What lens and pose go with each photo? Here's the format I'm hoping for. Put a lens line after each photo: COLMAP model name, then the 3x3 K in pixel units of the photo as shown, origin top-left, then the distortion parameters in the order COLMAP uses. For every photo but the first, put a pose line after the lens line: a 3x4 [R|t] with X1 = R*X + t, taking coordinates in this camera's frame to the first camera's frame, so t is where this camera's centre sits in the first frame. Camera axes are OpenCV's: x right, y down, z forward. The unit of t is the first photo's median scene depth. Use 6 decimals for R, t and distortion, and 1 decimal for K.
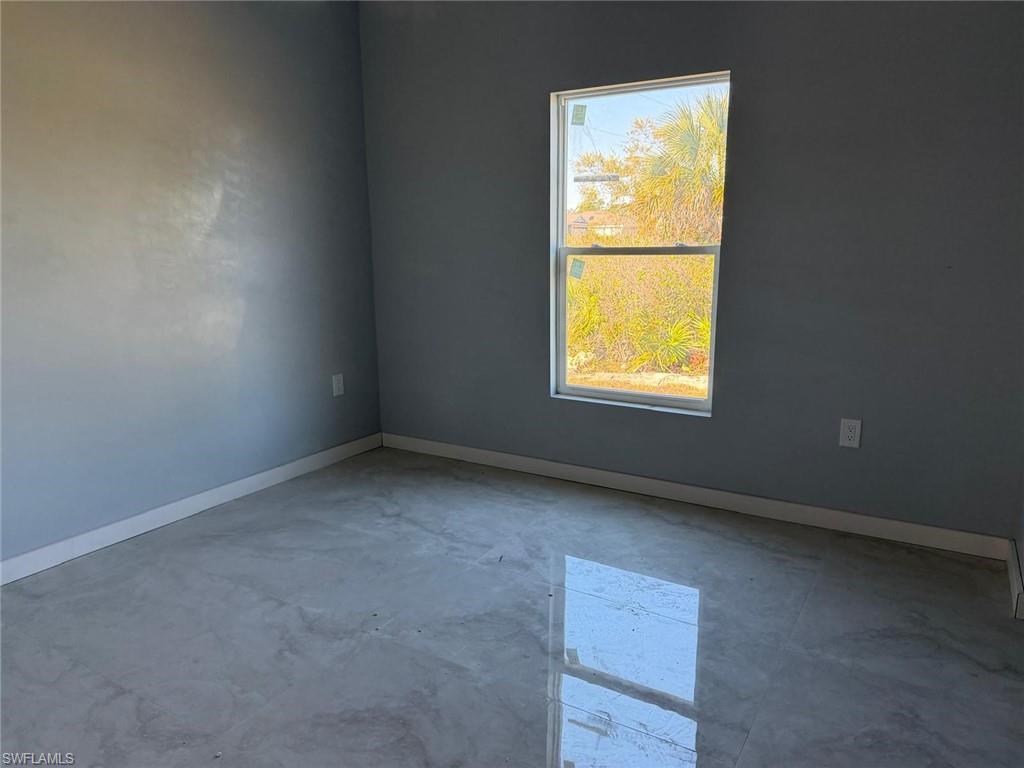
lens RADIAL K [[717.9, 0, 521.6], [0, 717.9, 383.0], [0, 0, 1]] dist [0.149523, -0.251903]
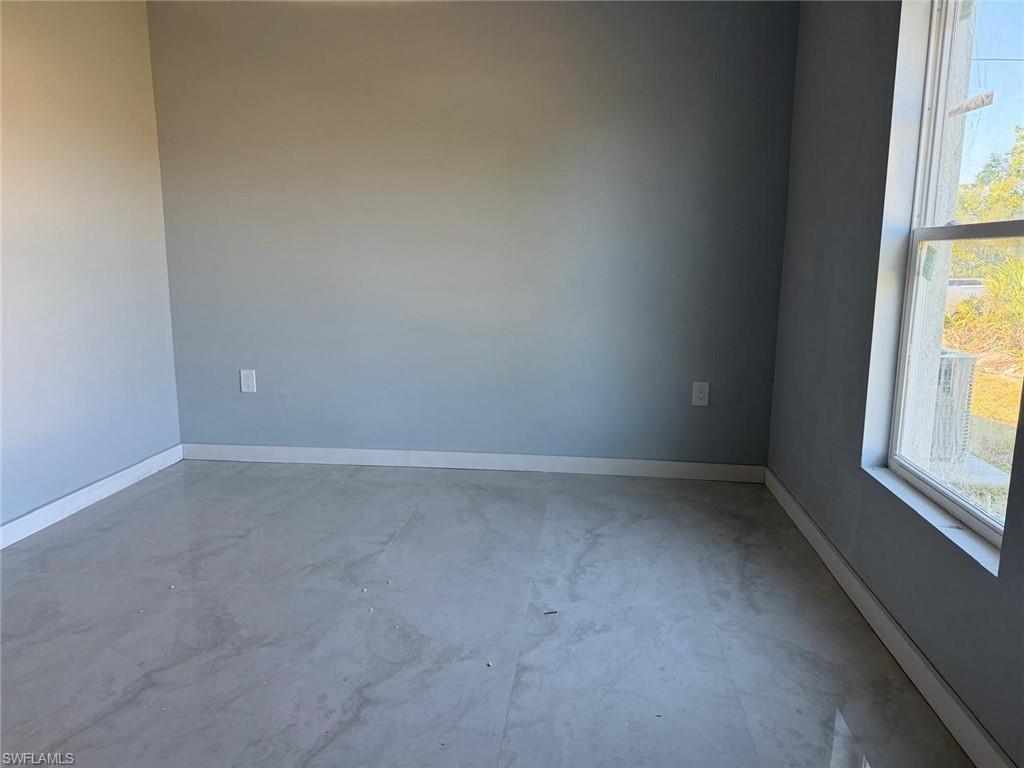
lens RADIAL K [[731.3, 0, 512.0], [0, 731.3, 384.0], [0, 0, 1]] dist [0.090947, -0.116840]
pose [[0.413158, 0.172007, -0.894267, 0.544680], [-0.197127, 0.975609, 0.096579, -0.060714], [0.889068, 0.136382, 0.436988, 0.496551]]
